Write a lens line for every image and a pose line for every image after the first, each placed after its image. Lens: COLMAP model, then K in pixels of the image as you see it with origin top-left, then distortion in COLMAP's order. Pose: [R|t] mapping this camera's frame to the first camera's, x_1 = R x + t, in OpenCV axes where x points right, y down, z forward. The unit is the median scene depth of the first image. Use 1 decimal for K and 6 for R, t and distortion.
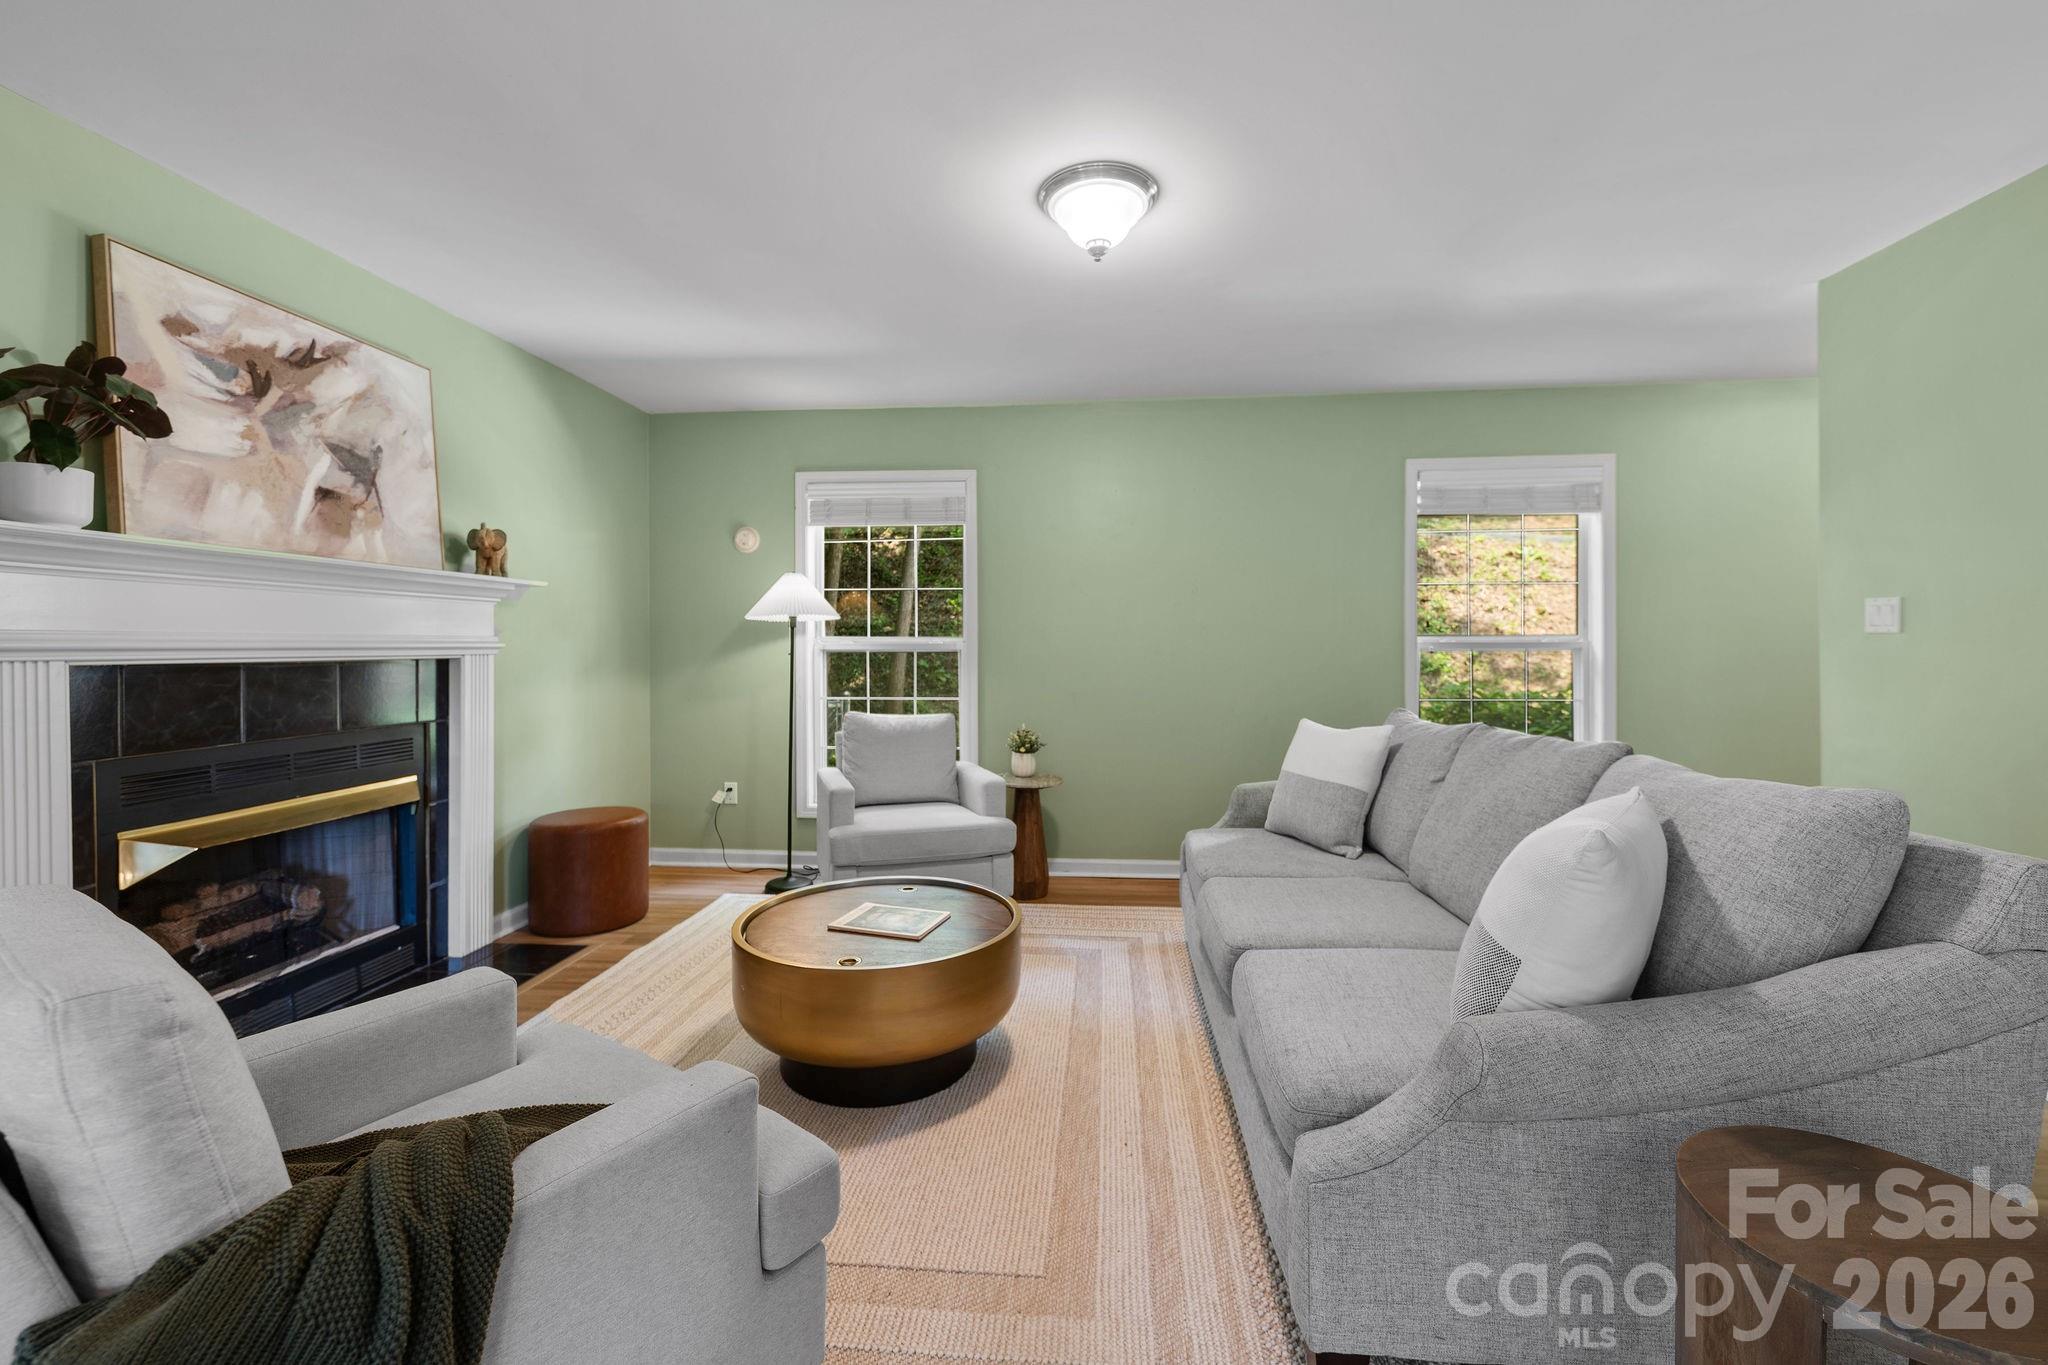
lens RADIAL K [[839.8, 0, 1028.3], [0, 839.8, 652.9], [0, 0, 1]] dist [0.012396, -0.009201]
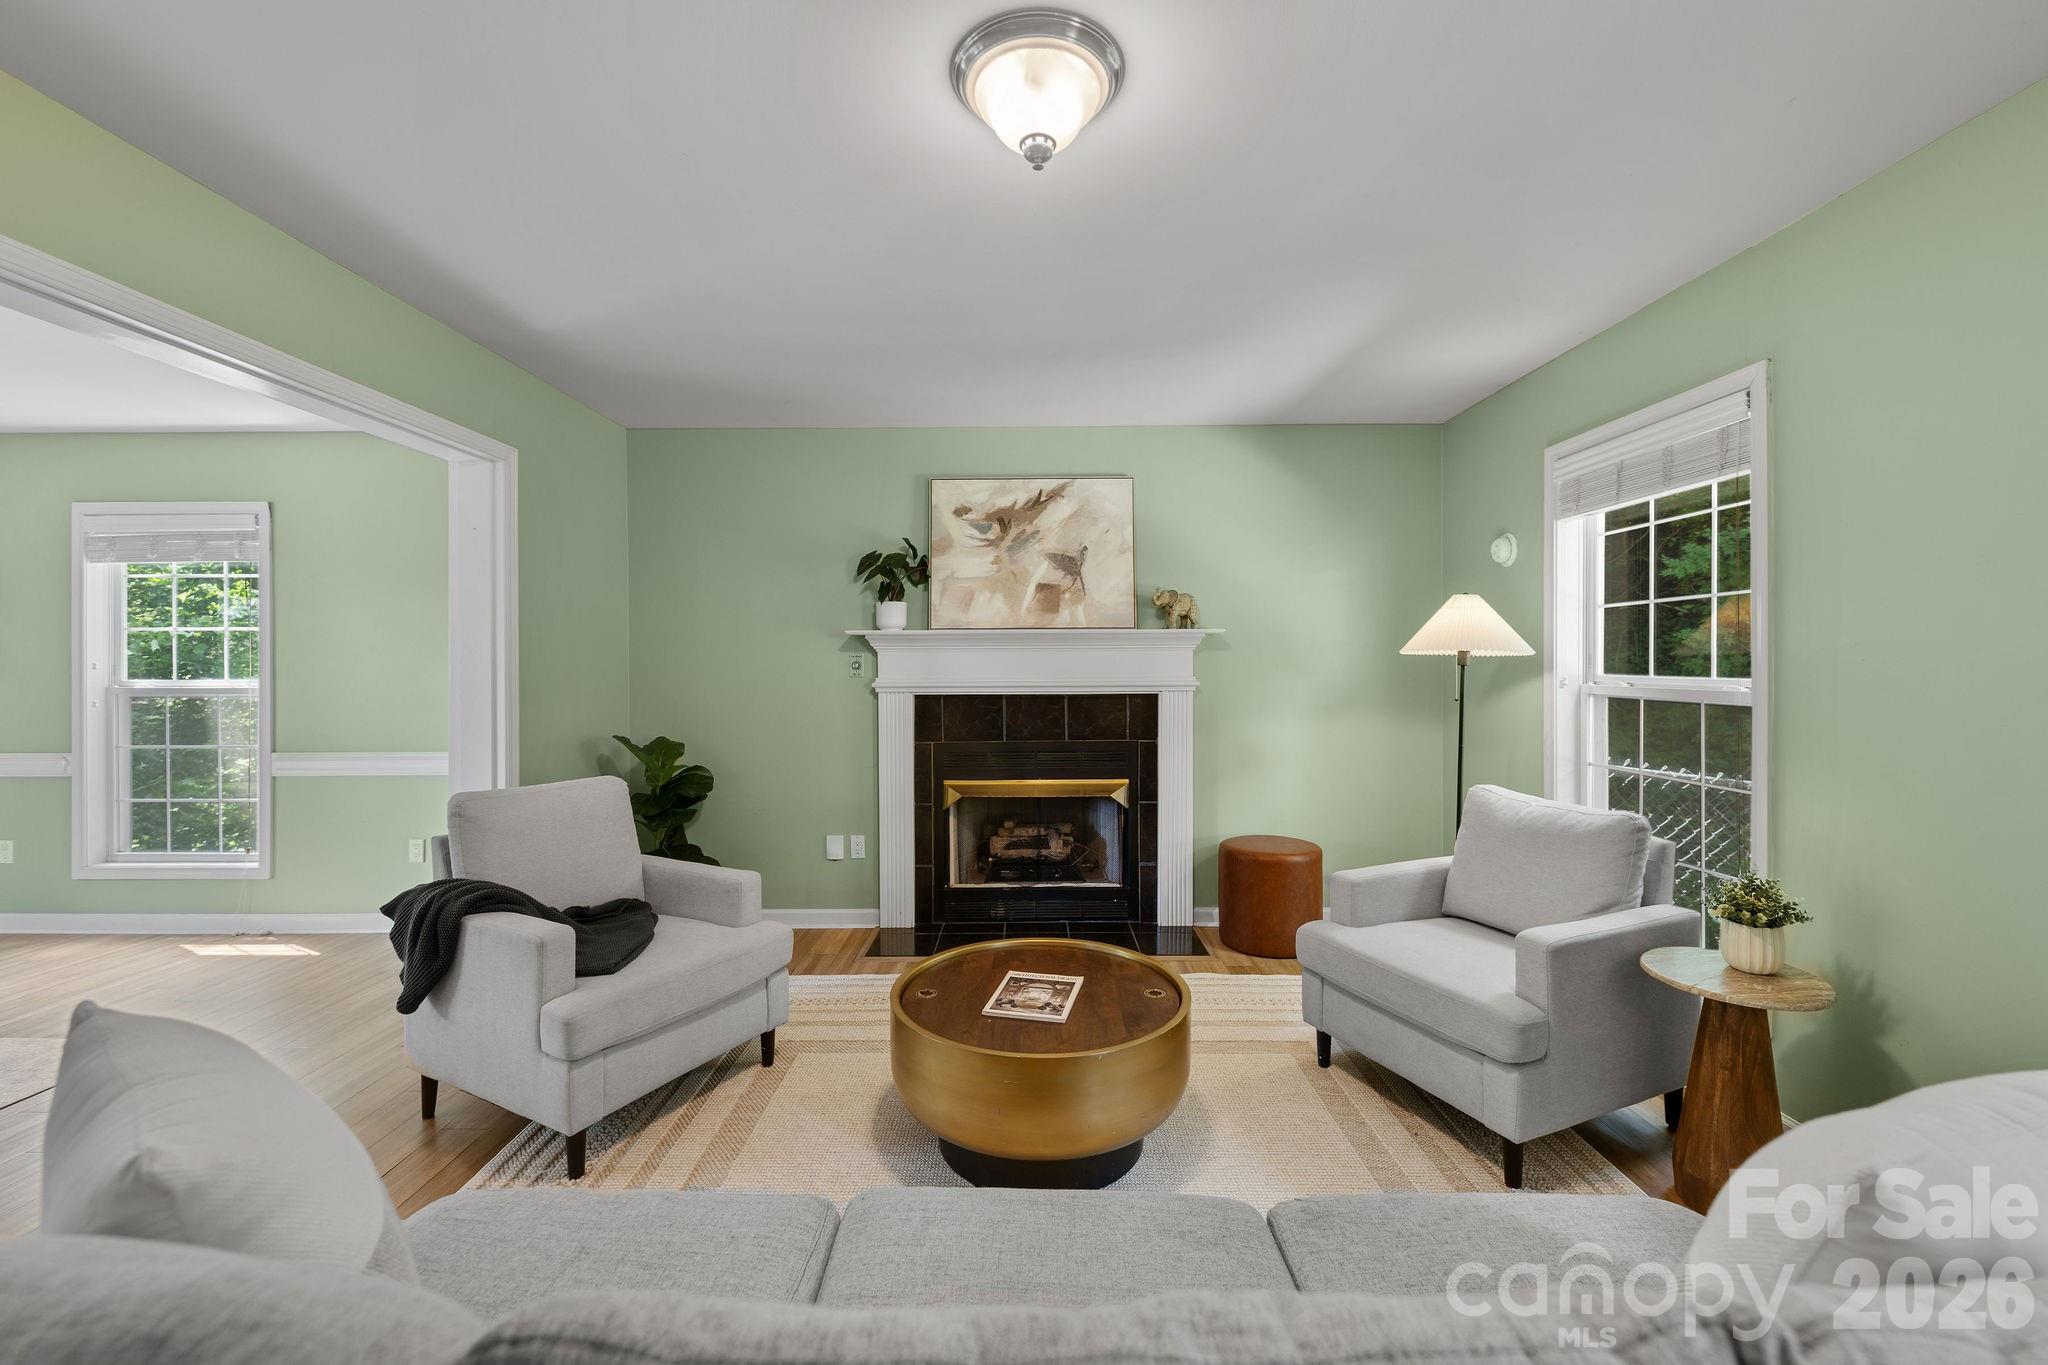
lens RADIAL K [[839.8, 0, 1028.3], [0, 839.8, 652.9], [0, 0, 1]] dist [0.012396, -0.009201]
pose [[0.089378, -0.010262, -0.995945, 0.710655], [-0.000840, 0.999946, -0.010379, -0.050162], [0.995997, 0.001764, 0.089364, 0.833577]]
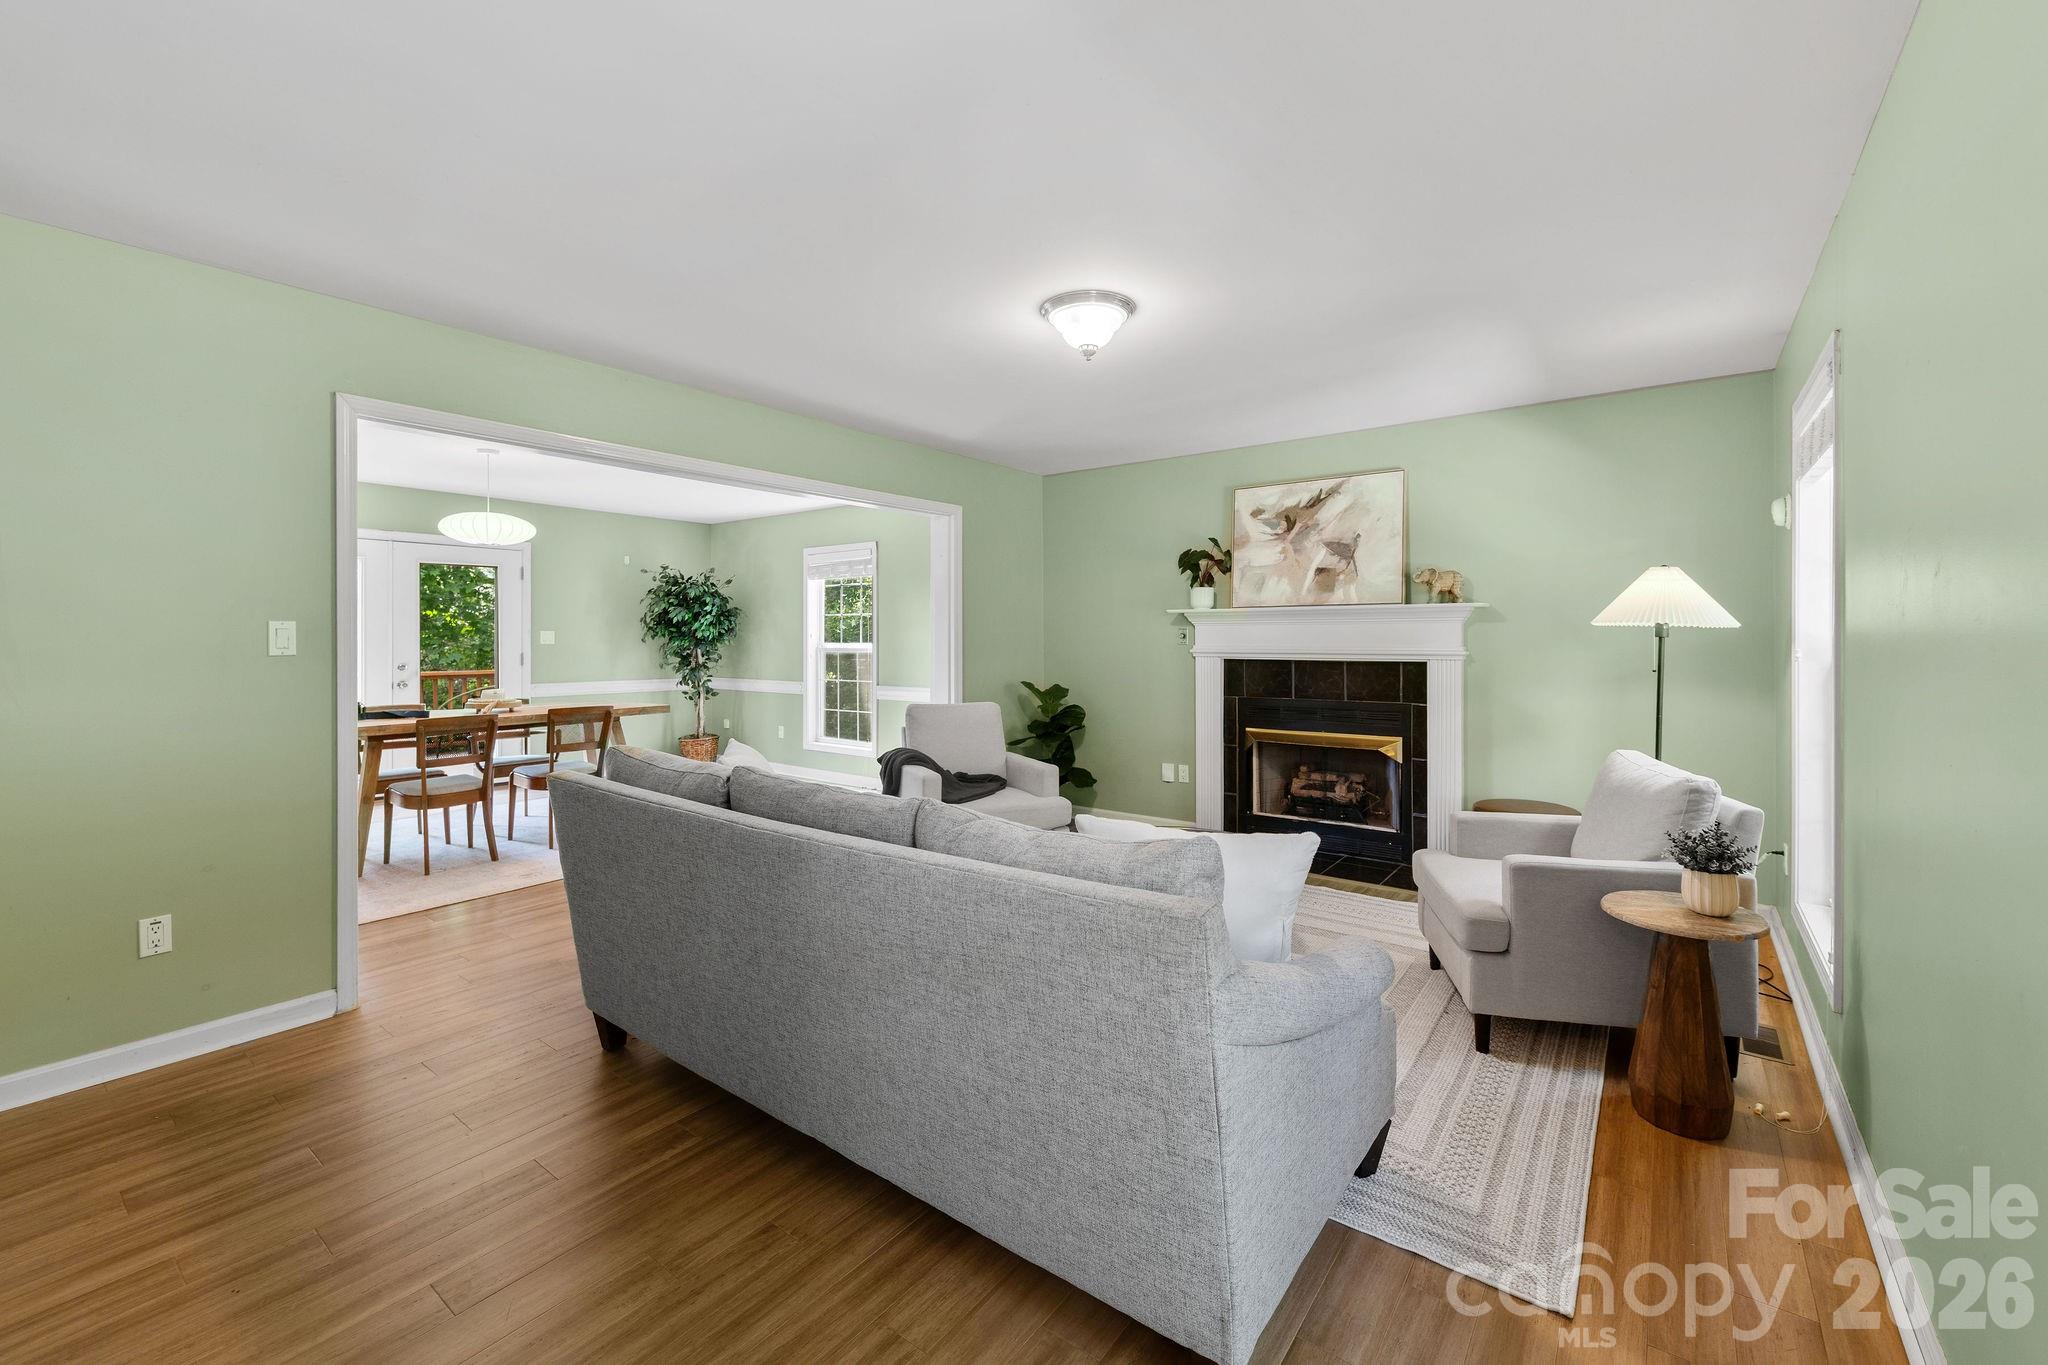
lens RADIAL K [[849.6, 0, 1029.6], [0, 849.6, 632.3], [0, 0, 1]] dist [0.001039, 0.000193]
pose [[-0.528972, -0.001122, -0.848639, 1.096257], [-0.000521, 0.999999, -0.000998, -0.050170], [0.848639, -0.000086, -0.528972, 1.444915]]
